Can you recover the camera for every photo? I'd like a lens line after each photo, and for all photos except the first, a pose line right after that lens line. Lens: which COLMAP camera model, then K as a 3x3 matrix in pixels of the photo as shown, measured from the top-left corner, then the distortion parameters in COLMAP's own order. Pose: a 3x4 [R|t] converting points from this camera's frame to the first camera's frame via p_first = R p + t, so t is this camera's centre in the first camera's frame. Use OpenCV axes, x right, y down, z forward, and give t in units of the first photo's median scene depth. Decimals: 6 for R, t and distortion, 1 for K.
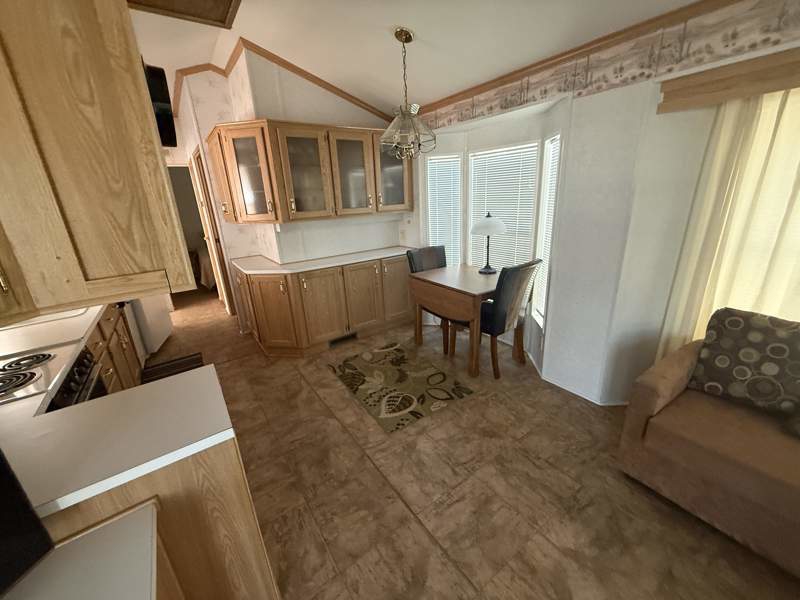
lens RADIAL K [[319.9, 0, 397.8], [0, 319.9, 299.5], [0, 0, 1]] dist [-0.001511, 0.000426]
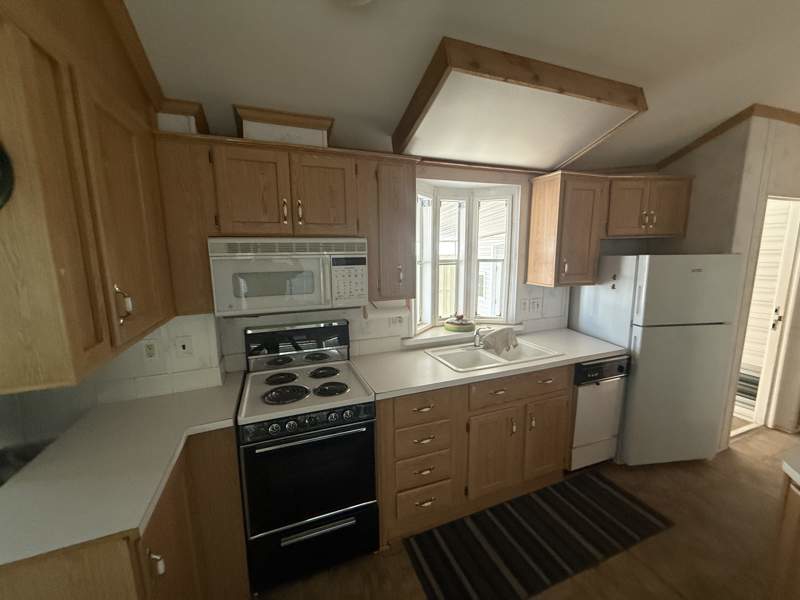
lens RADIAL K [[319.9, 0, 397.8], [0, 319.9, 299.5], [0, 0, 1]] dist [-0.001511, 0.000426]
pose [[-0.239370, 0.201678, -0.949752, -0.076813], [-0.278721, 0.922744, 0.266190, -0.216970], [0.930063, 0.328434, -0.164665, 0.586786]]
